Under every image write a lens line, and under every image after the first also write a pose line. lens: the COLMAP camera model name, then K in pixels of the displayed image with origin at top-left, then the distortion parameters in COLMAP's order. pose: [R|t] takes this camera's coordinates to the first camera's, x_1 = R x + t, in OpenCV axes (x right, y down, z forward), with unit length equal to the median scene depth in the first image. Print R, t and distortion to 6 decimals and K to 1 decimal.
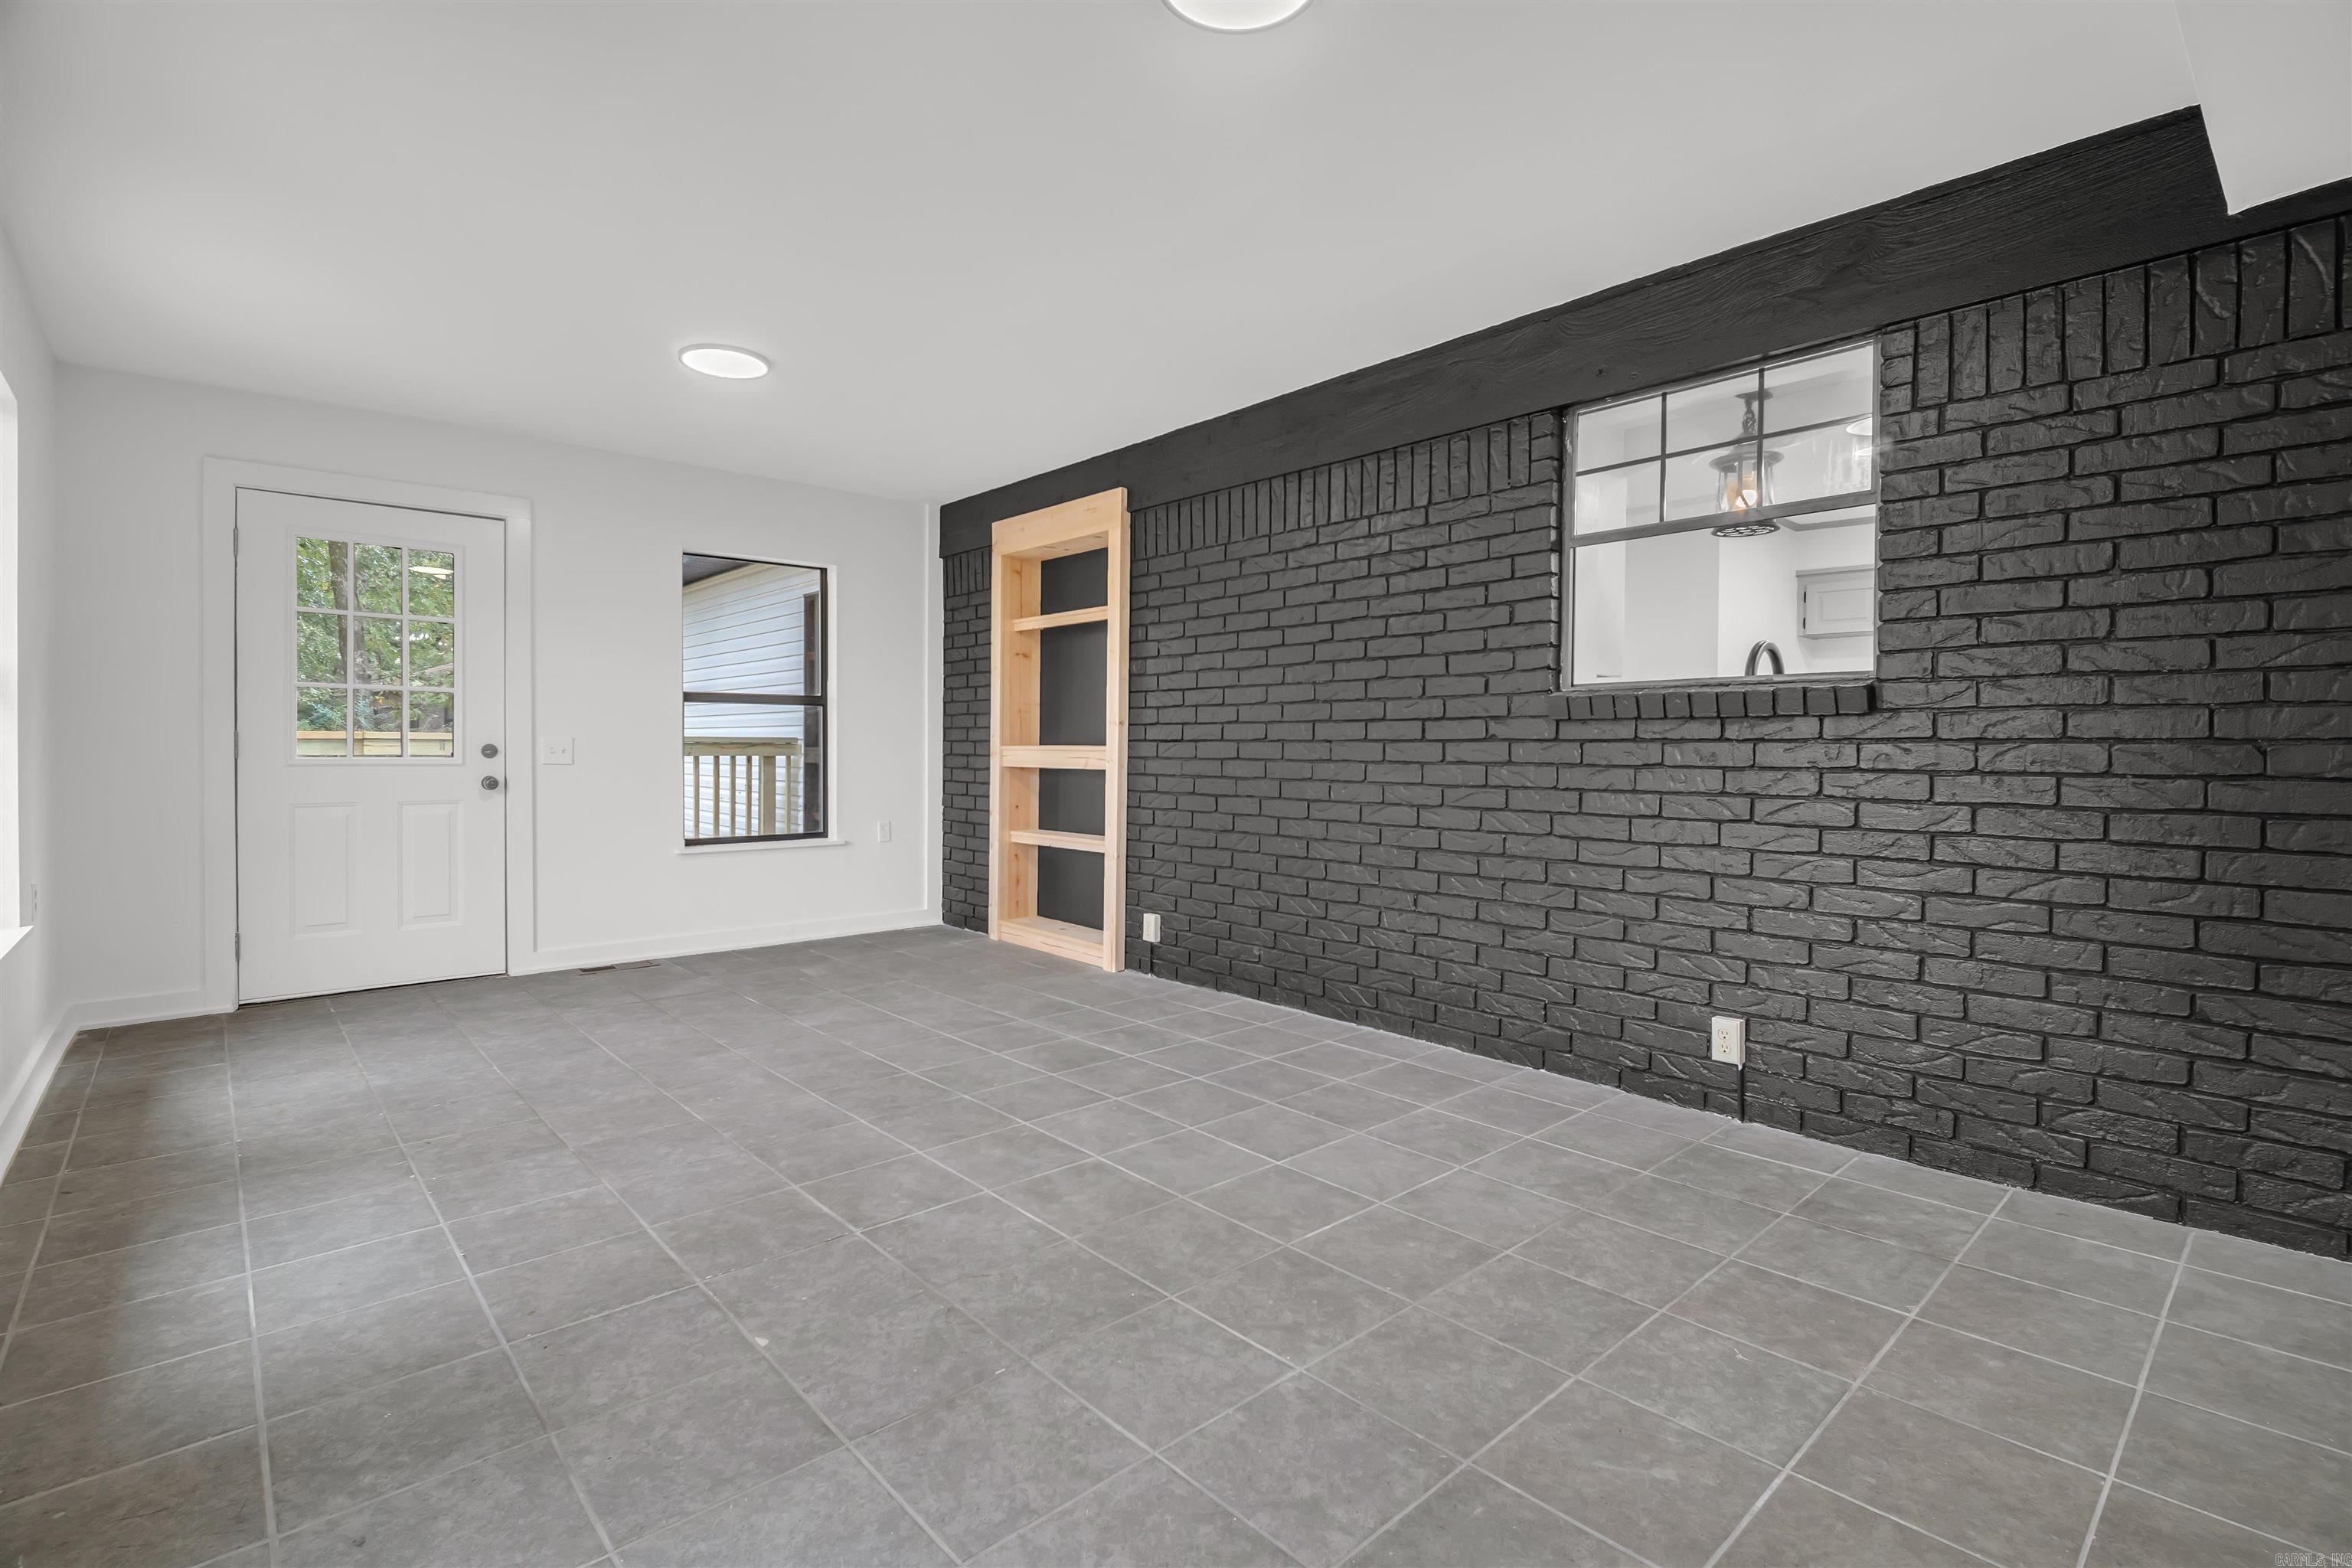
lens RADIAL K [[1088.6, 0, 1183.4], [0, 1088.6, 768.5], [0, 0, 1]] dist [0.016051, -0.000146]
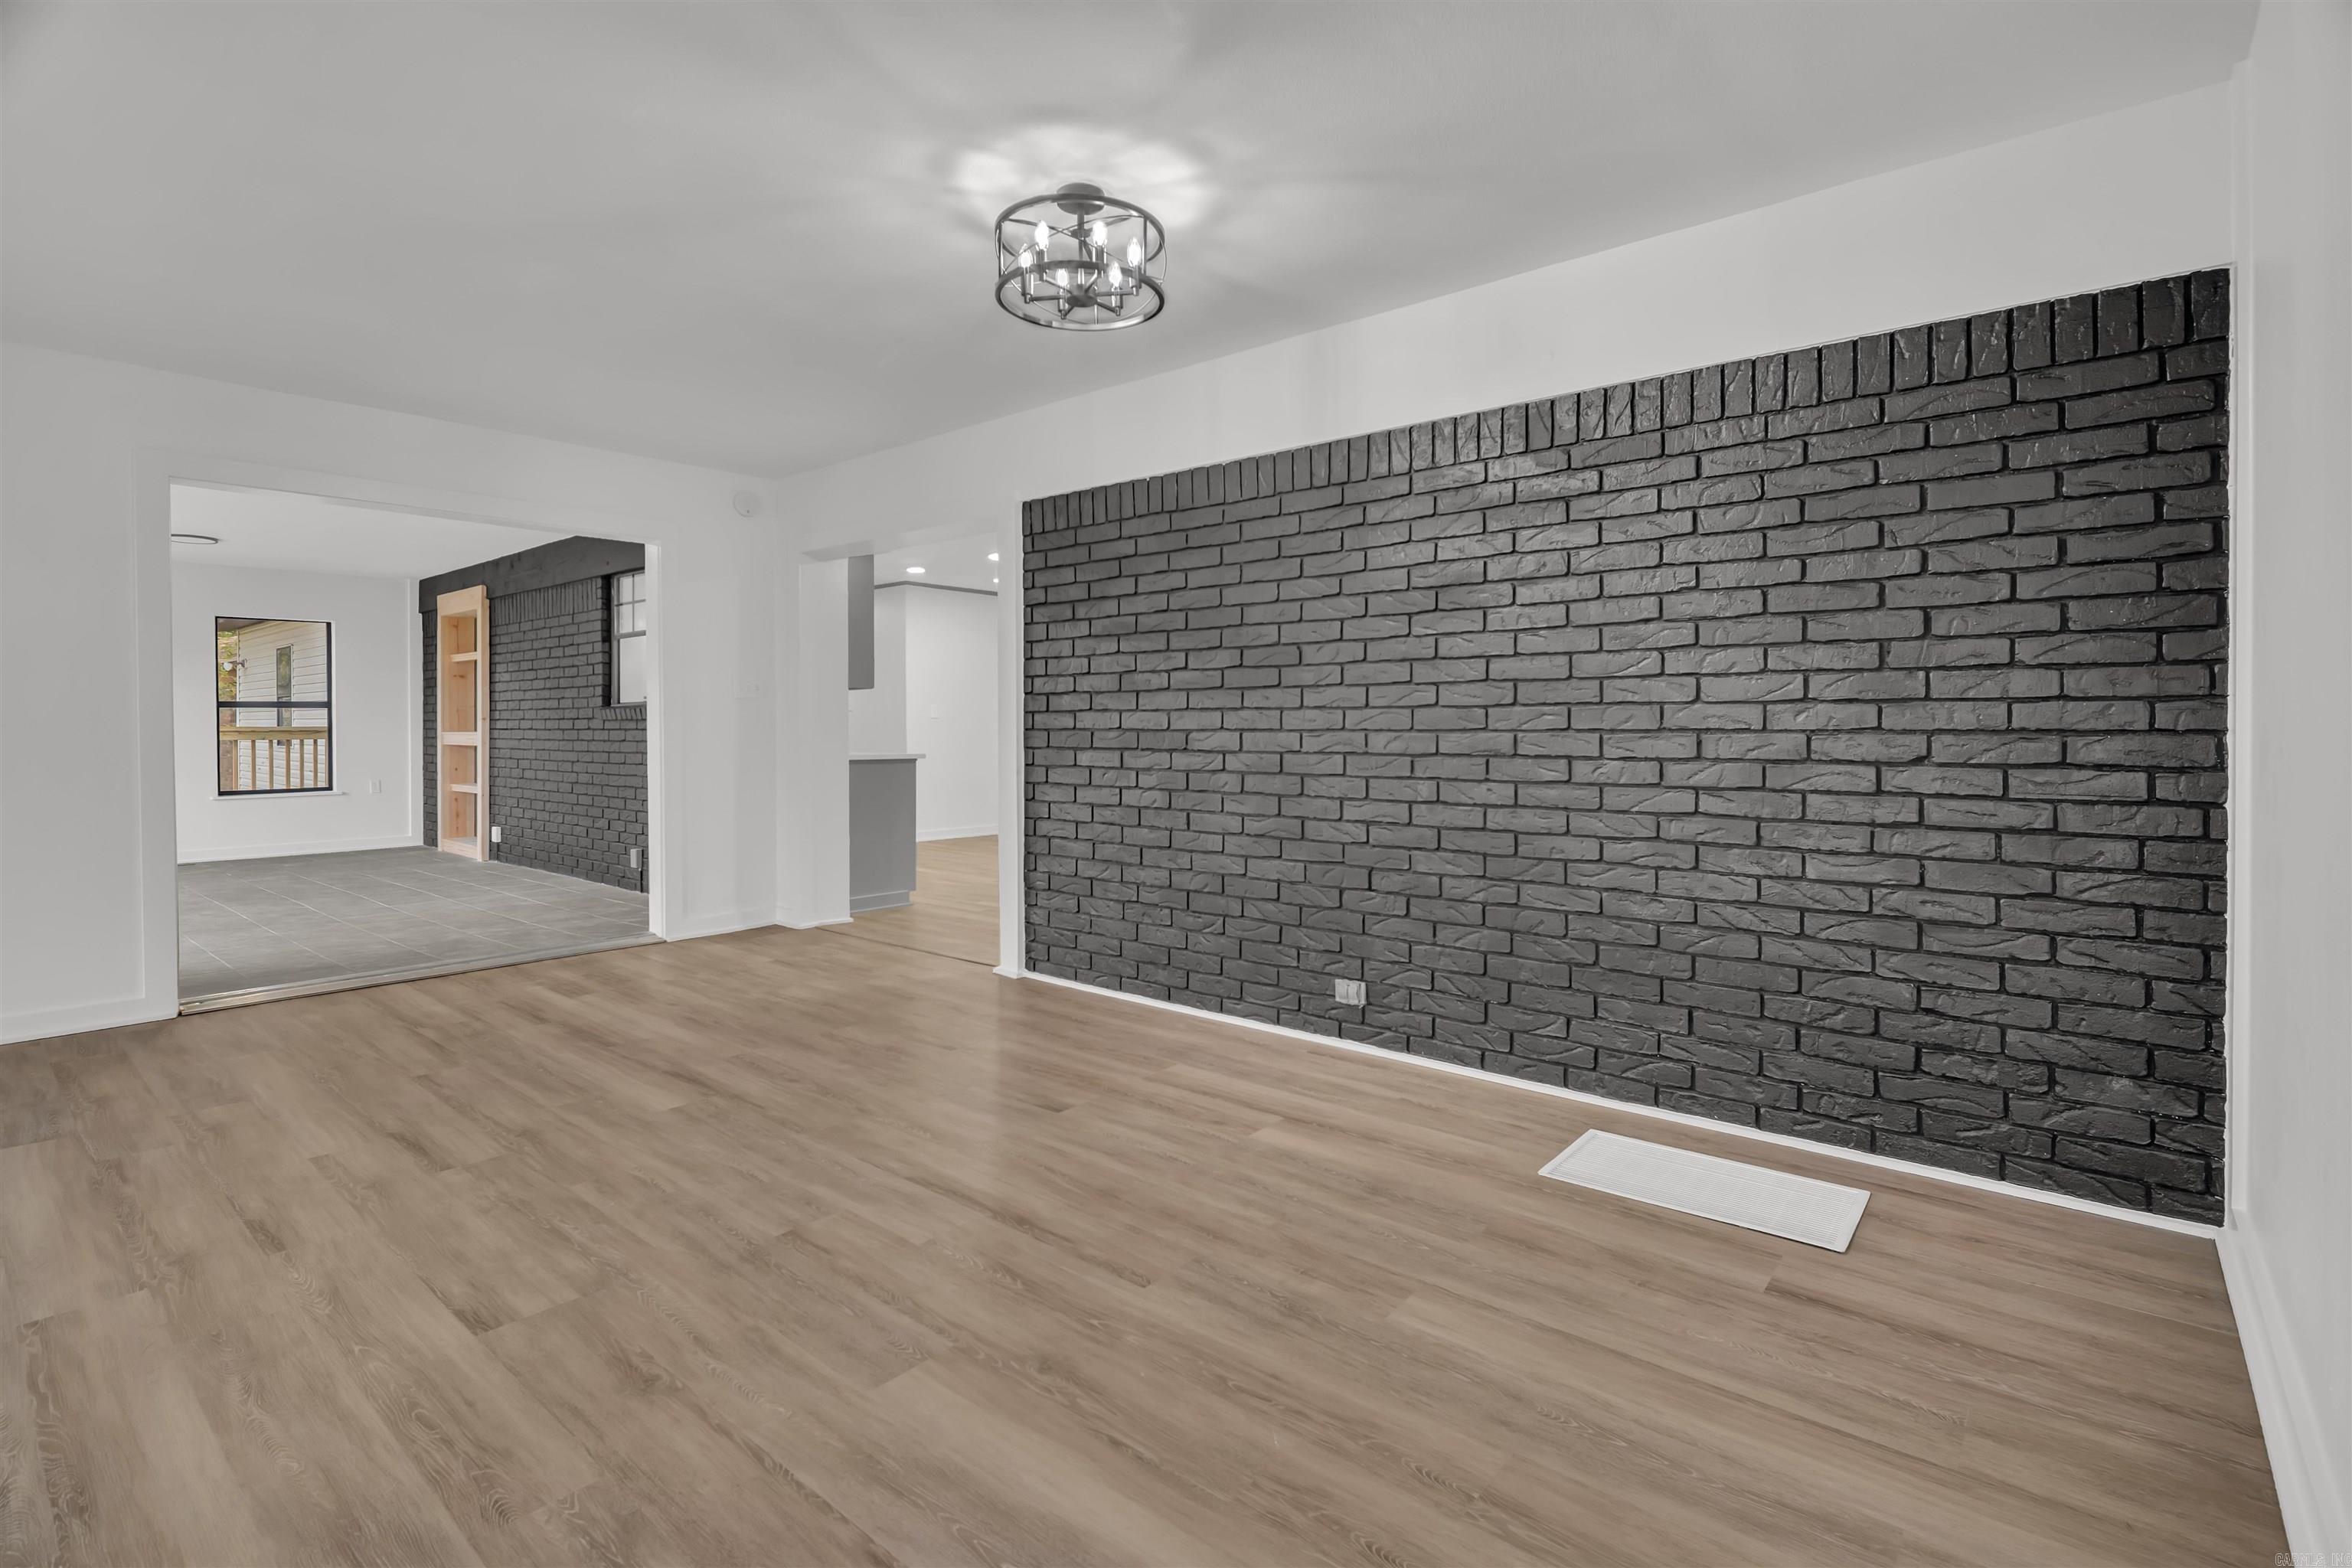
lens RADIAL K [[1088.6, 0, 1169.4], [0, 1088.6, 770.3], [0, 0, 1]] dist [0.016051, -0.000146]
pose [[0.991524, -0.007271, 0.129718, 0.698665], [0.005742, 0.999910, 0.012155, 0.021886], [-0.129795, -0.011307, 0.991476, -0.773807]]
